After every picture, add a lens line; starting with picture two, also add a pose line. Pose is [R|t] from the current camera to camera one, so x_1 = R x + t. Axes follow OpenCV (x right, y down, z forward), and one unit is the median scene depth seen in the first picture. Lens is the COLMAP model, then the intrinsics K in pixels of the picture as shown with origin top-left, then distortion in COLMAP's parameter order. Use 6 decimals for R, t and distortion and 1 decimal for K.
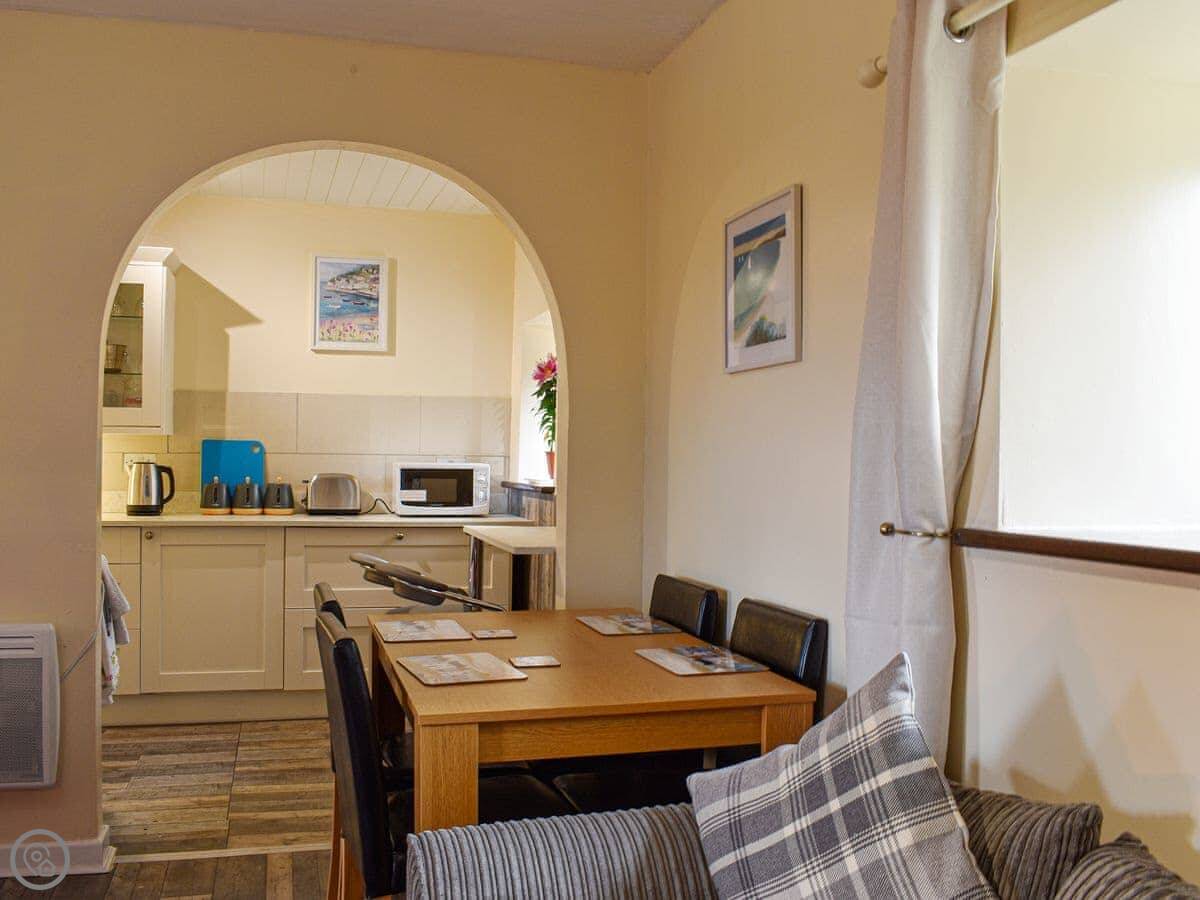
lens RADIAL K [[1108.4, 0, 600.0], [0, 1108.4, 450.0], [0, 0, 1]] dist [-0.112992, -0.002123]
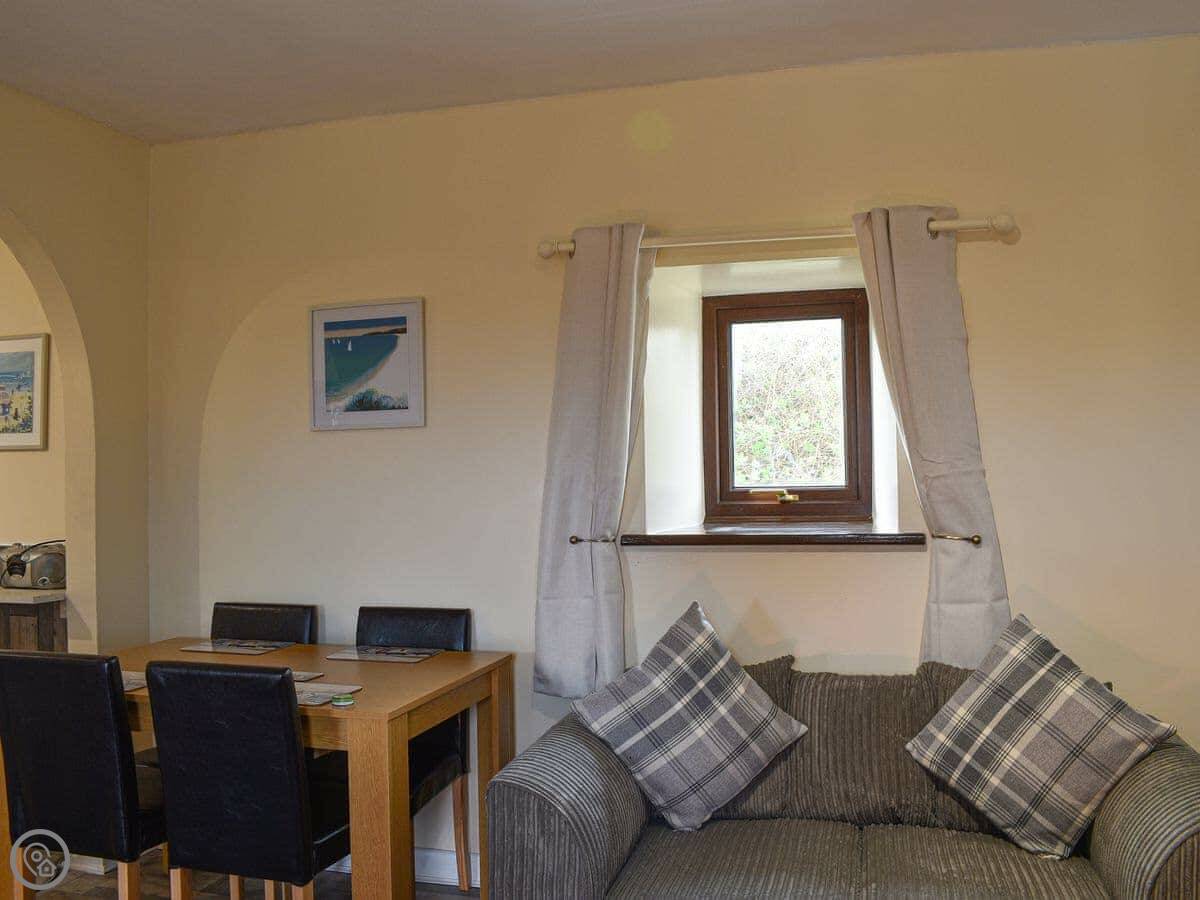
lens RADIAL K [[1042.2, 0, 661.2], [0, 1042.2, 450.0], [0, 0, 1]] dist [-0.104715, 0.008379]
pose [[0.487104, -0.010132, 0.873285, -0.411482], [0.017871, 0.999839, 0.001632, -0.024539], [-0.873161, 0.014811, 0.487206, 0.055213]]
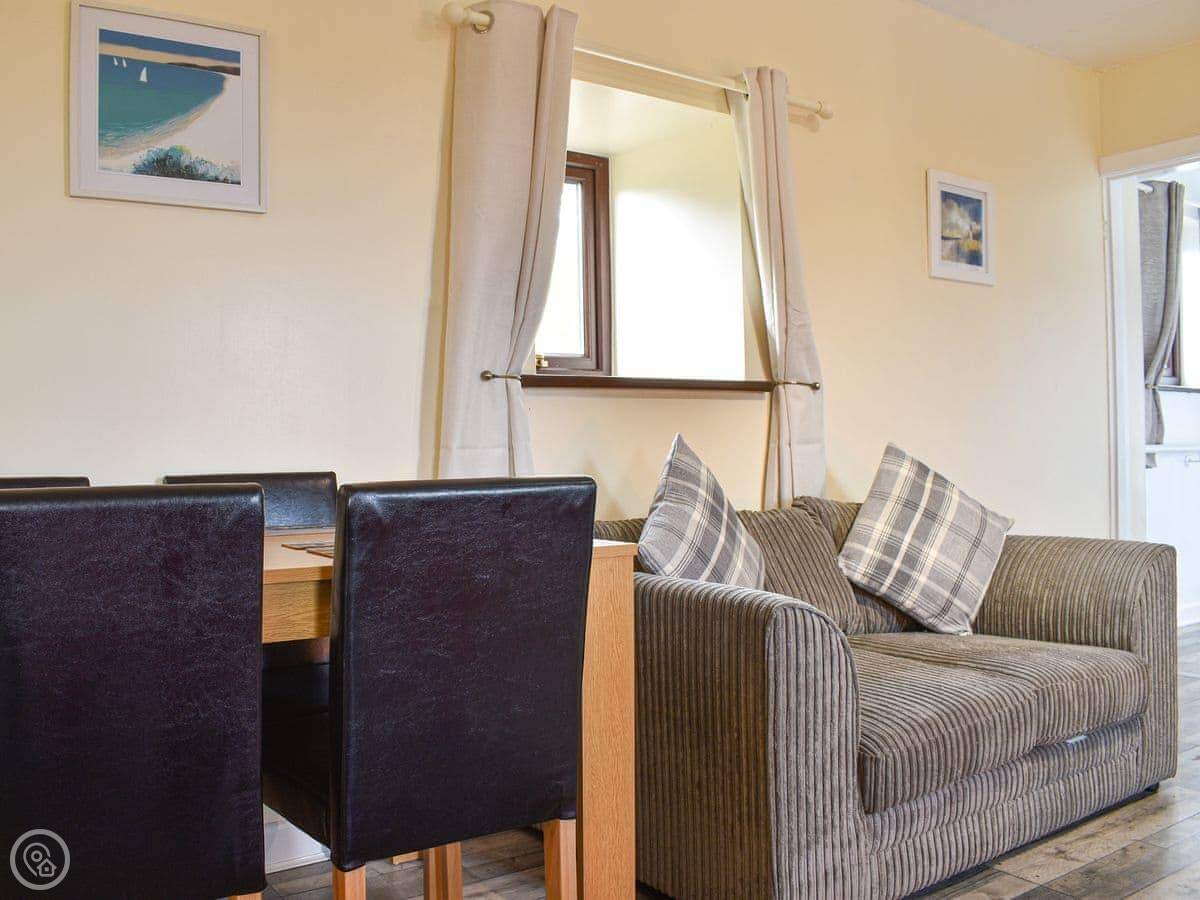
lens RADIAL K [[1010.0, 0, 600.0], [0, 1010.0, 450.0], [0, 0, 1]] dist [-0.096947, 0.001689]
pose [[-0.311894, -0.016552, 0.949973, -0.374162], [0.007328, 0.999777, 0.019825, 0.055859], [-0.950089, 0.013145, -0.311703, 0.504837]]
